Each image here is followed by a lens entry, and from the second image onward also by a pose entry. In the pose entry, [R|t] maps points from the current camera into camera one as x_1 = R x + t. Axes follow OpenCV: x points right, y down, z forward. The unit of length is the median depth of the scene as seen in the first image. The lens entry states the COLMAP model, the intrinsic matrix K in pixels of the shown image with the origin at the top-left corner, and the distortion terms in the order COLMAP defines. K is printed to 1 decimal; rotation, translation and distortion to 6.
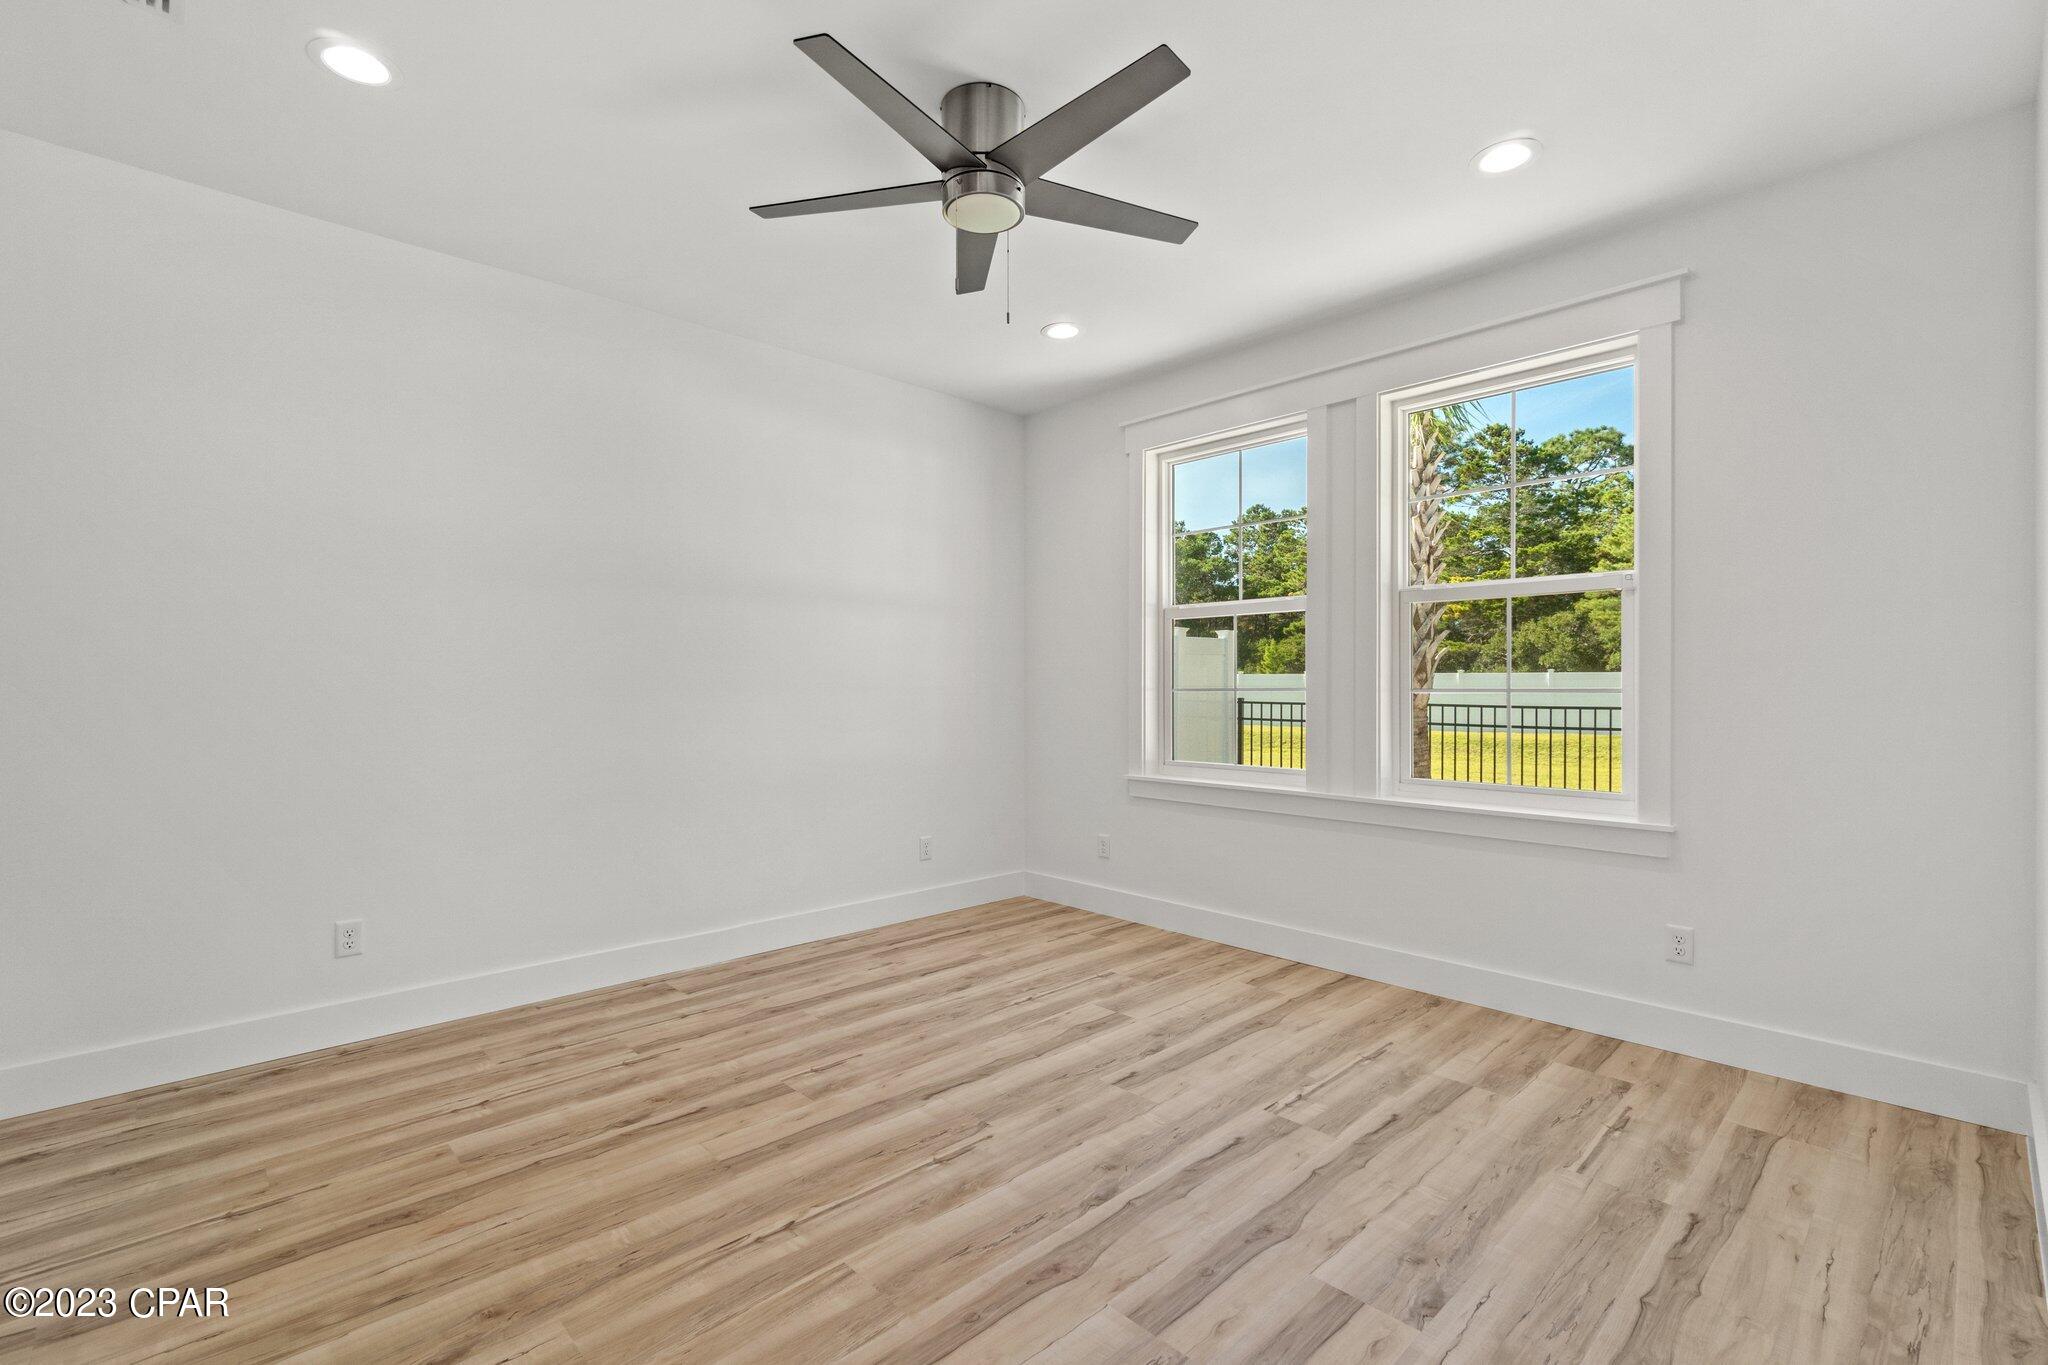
lens RADIAL K [[886.8, 0, 1024.0], [0, 886.8, 682.5], [0, 0, 1]] dist [-0.001448, -0.000342]
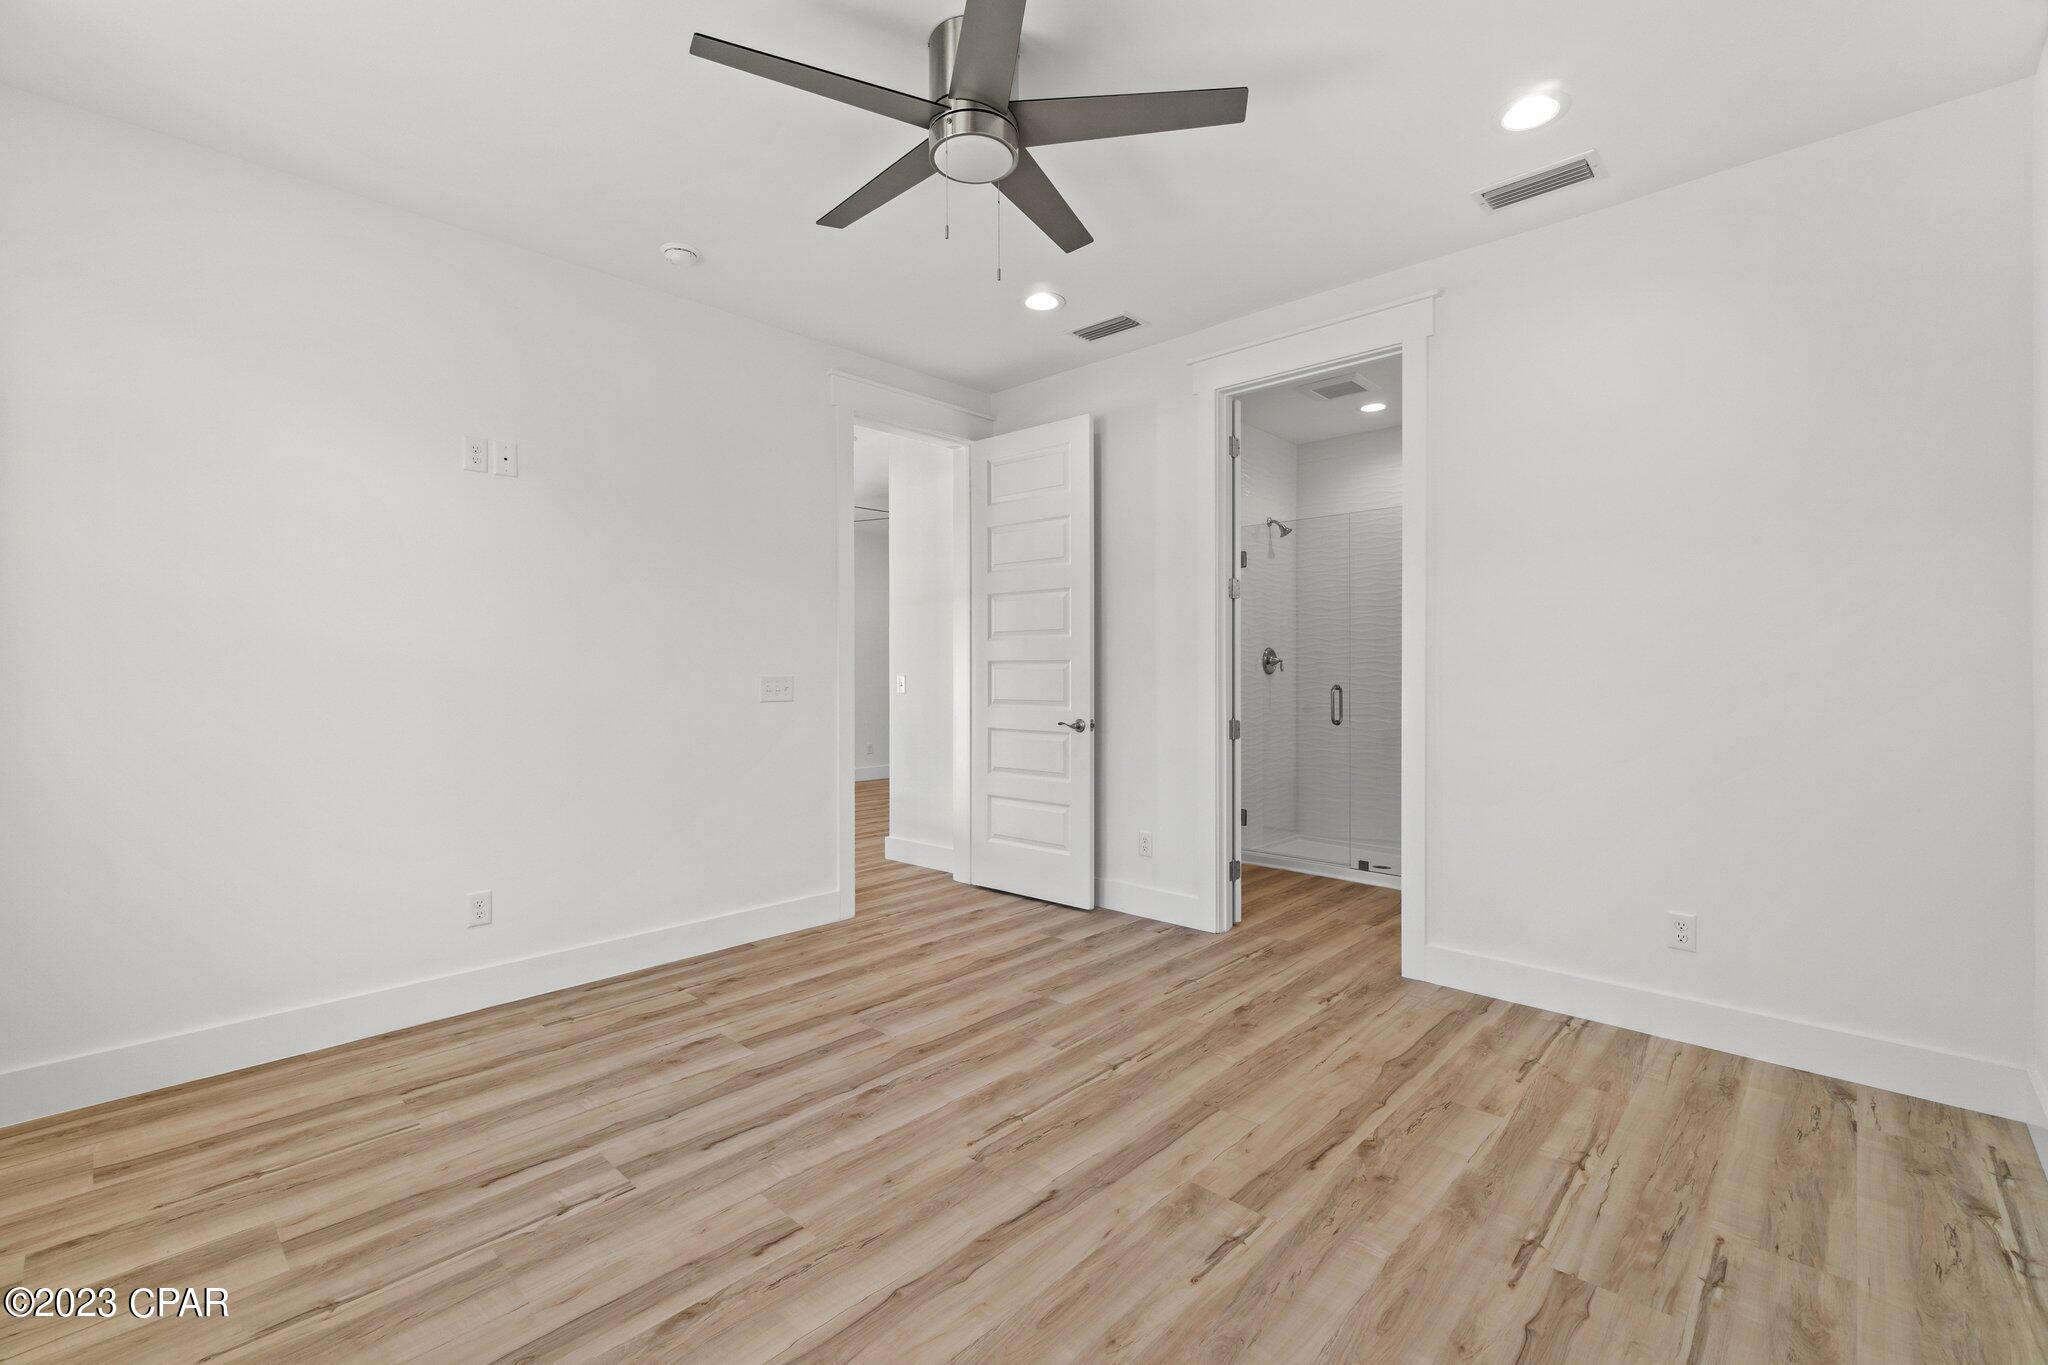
lens RADIAL K [[886.8, 0, 1024.0], [0, 886.8, 682.5], [0, 0, 1]] dist [-0.001448, -0.000342]
pose [[-0.998702, 0.003237, -0.050839, -0.050426], [0.002830, 0.999963, 0.008077, 0.011381], [0.050864, 0.007922, -0.998674, 1.976615]]
